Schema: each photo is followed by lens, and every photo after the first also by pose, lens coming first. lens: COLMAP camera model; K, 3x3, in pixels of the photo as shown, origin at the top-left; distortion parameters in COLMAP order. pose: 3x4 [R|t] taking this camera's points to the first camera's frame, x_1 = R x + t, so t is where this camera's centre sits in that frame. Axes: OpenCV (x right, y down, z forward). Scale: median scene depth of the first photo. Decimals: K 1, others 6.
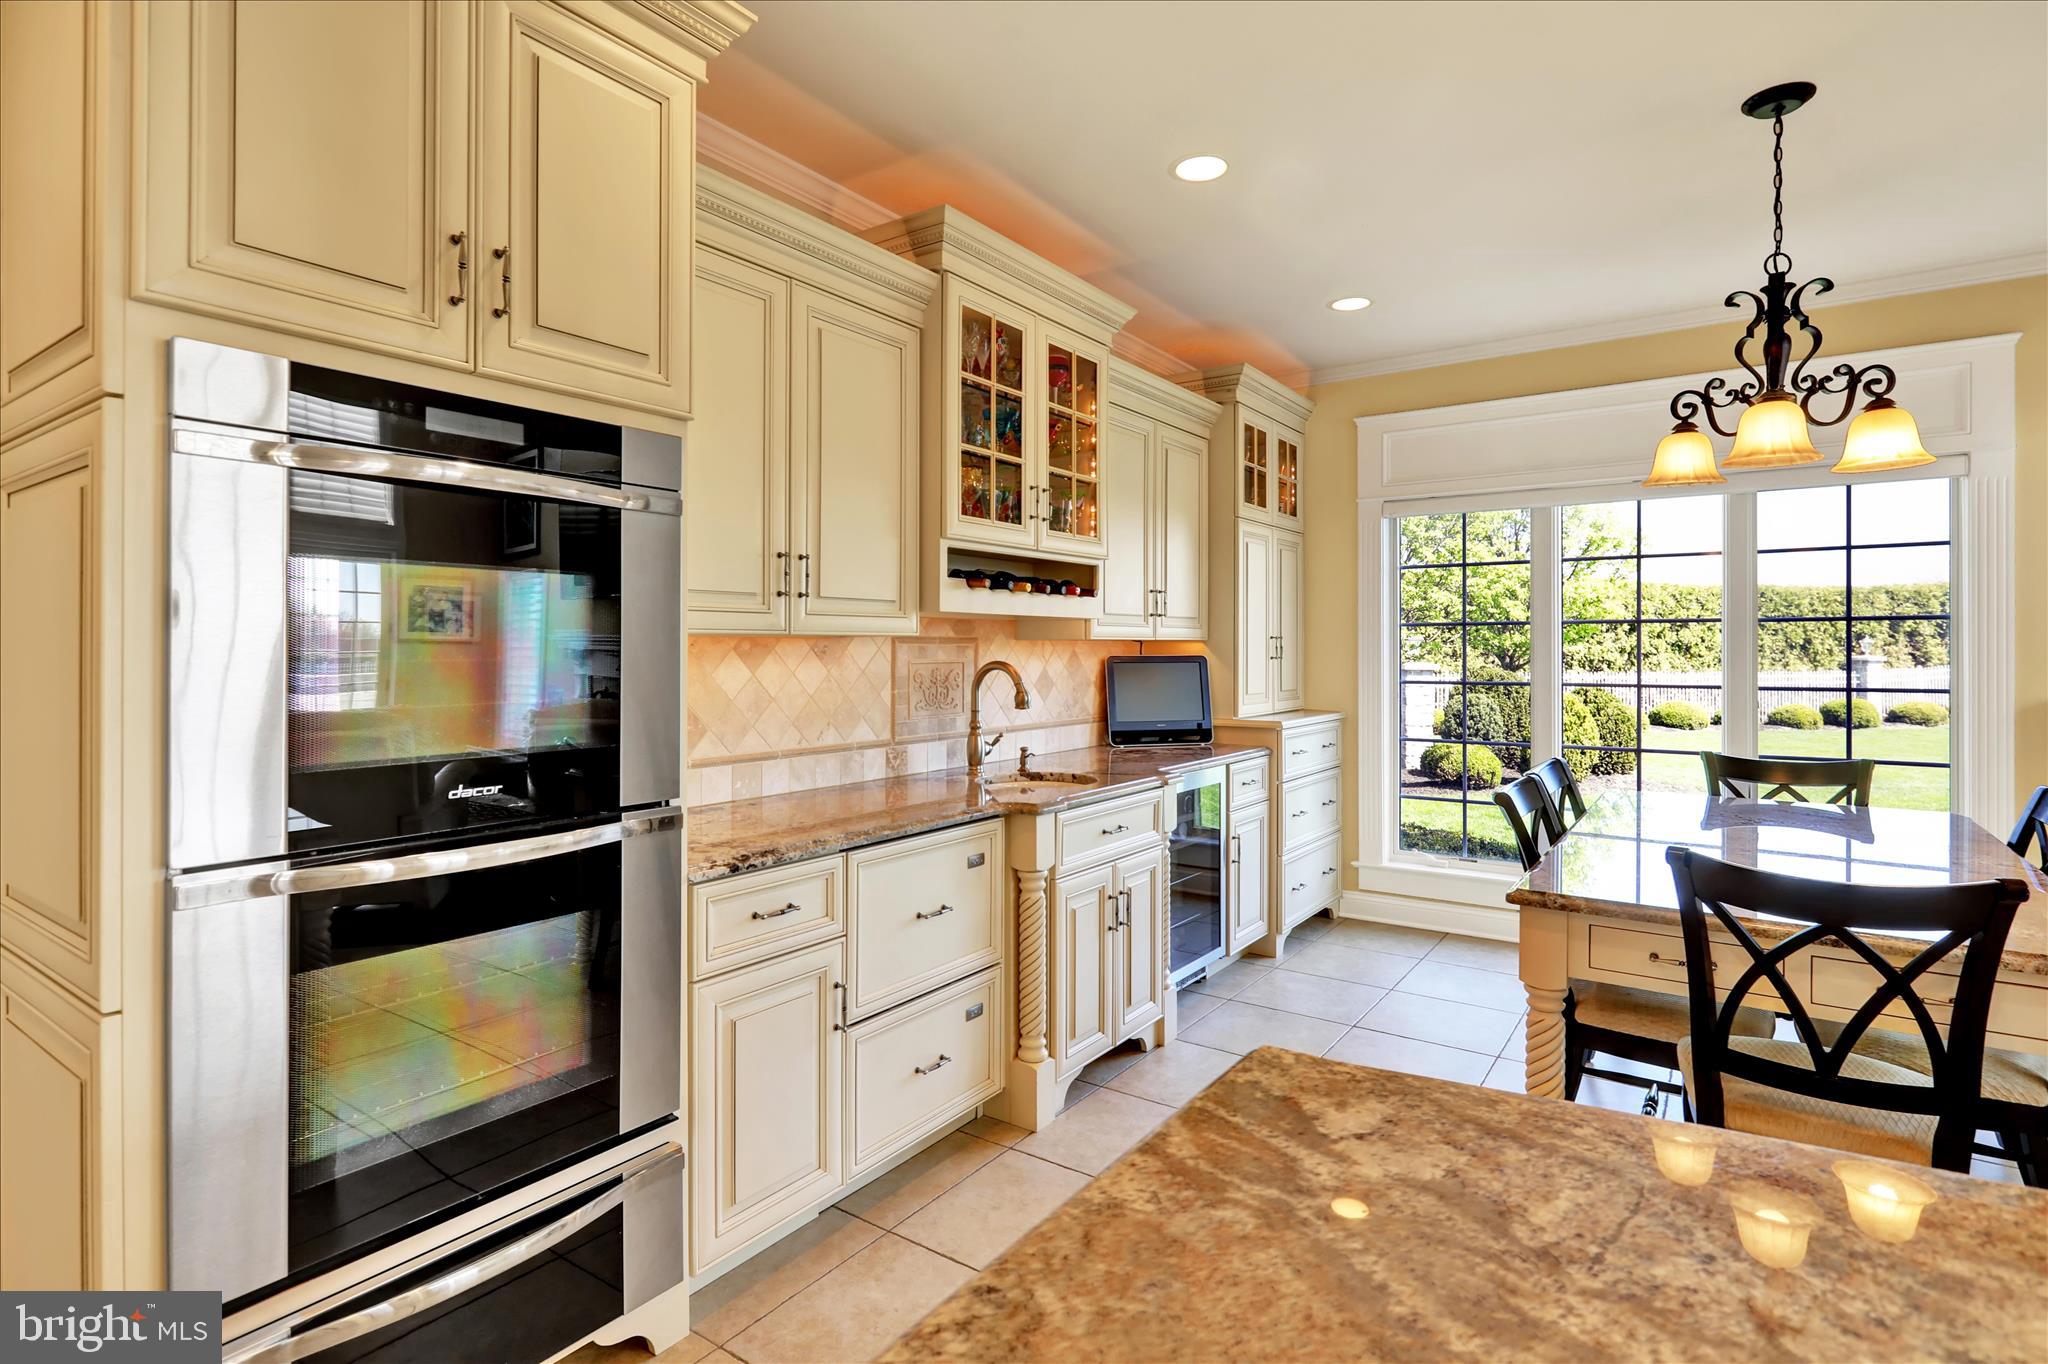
lens RADIAL K [[980.9, 0, 1021.5], [0, 980.9, 643.7], [0, 0, 1]] dist [0.002060, 0.000035]
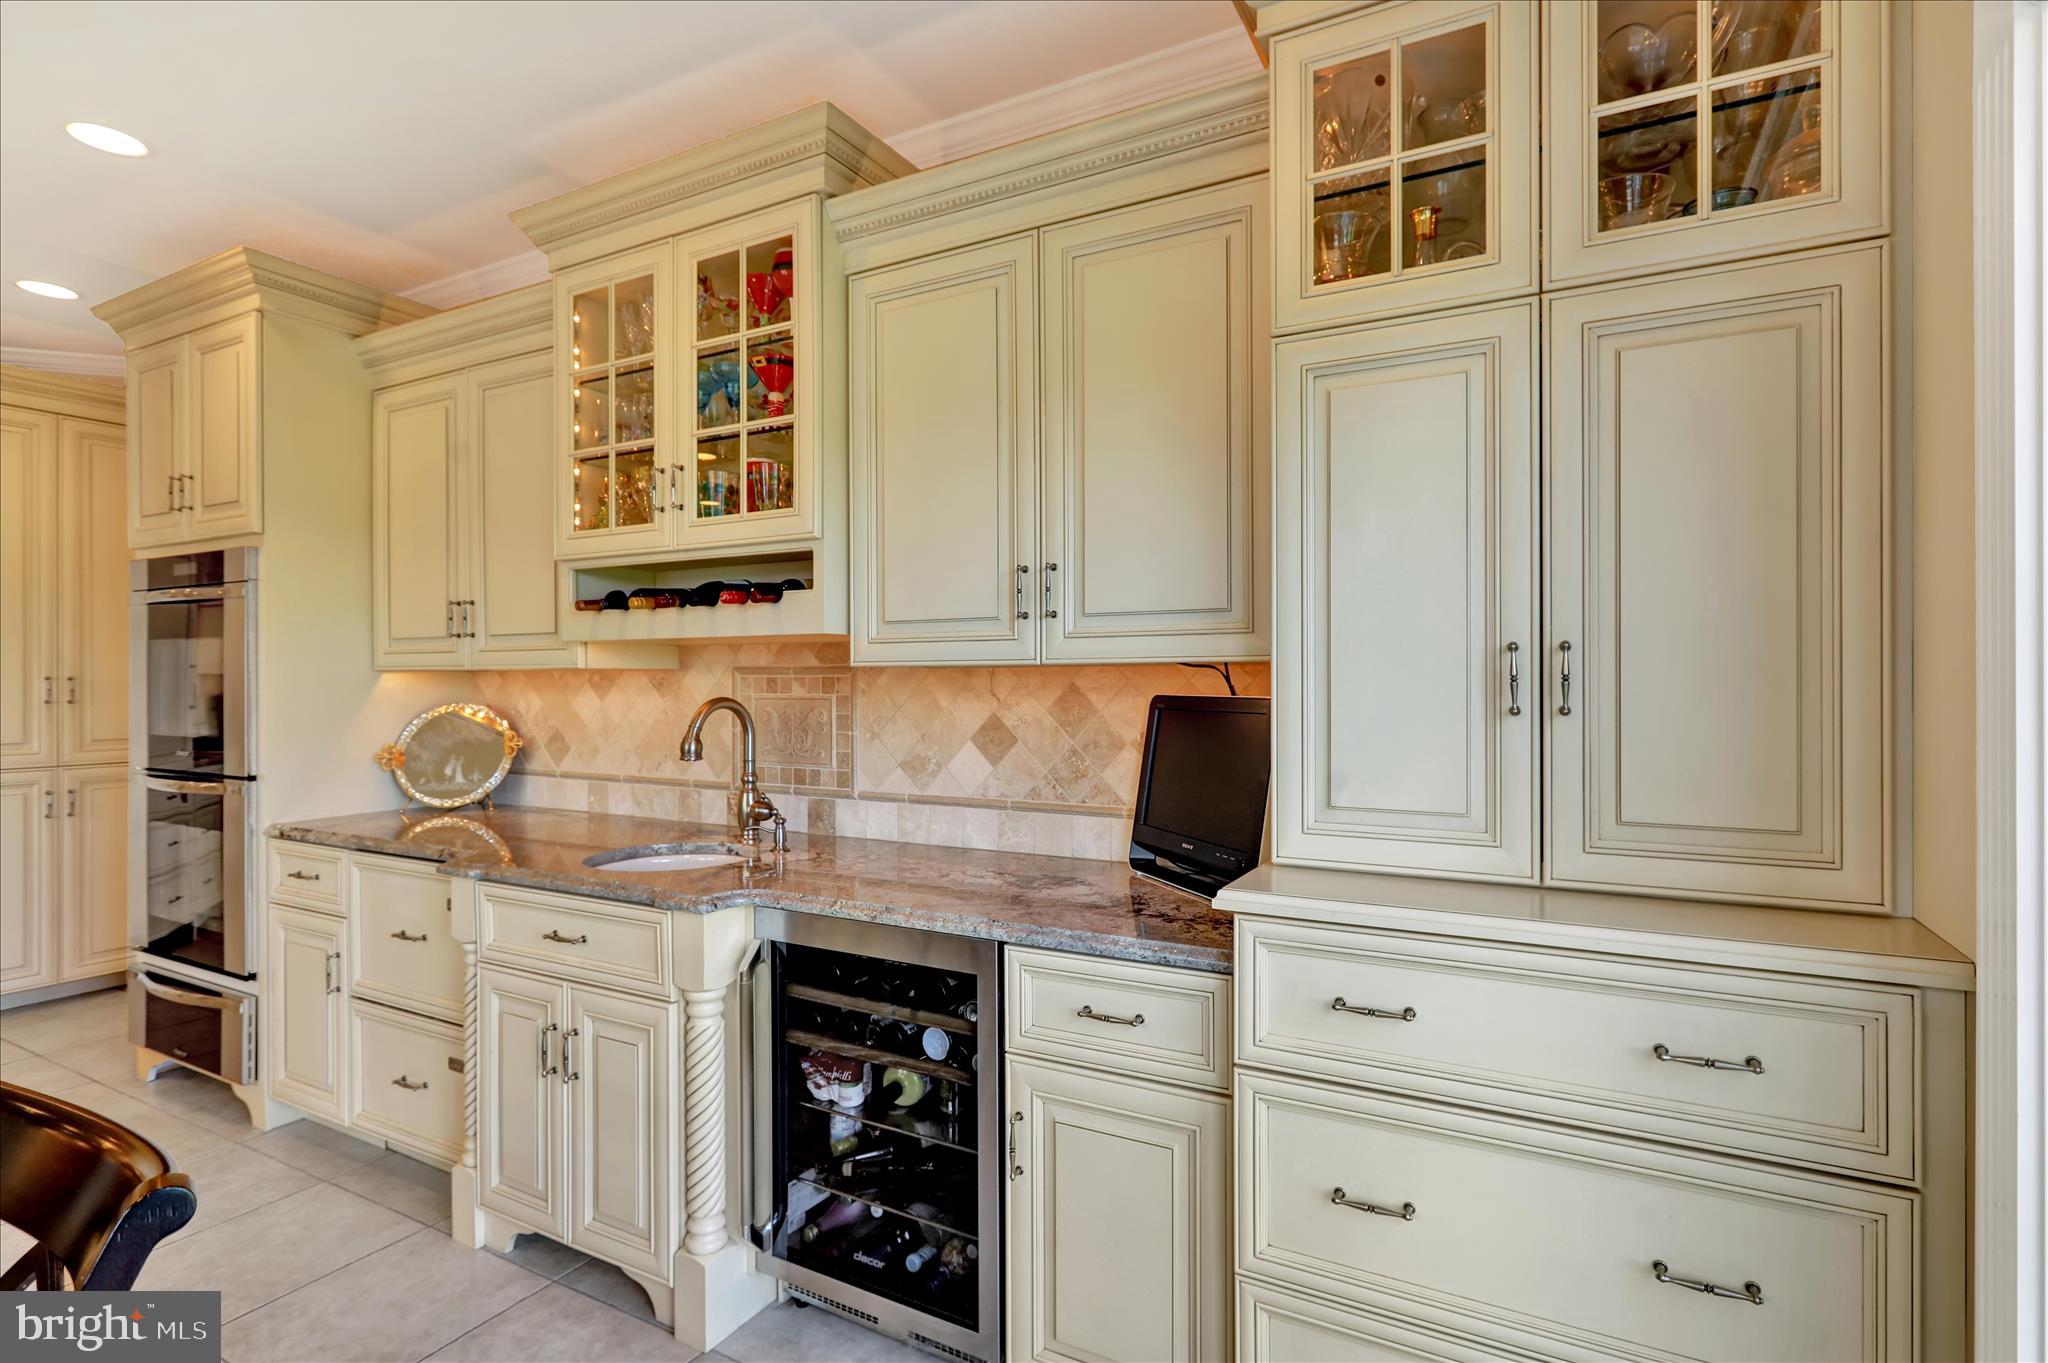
lens RADIAL K [[997.3, 0, 990.3], [0, 997.3, 657.0], [0, 0, 1]] dist [-0.001024, 0.000758]
pose [[0.125707, -0.010047, -0.992017, 0.786283], [0.014635, 0.999859, -0.008272, -0.004886], [0.991960, -0.013478, 0.125836, 1.120298]]
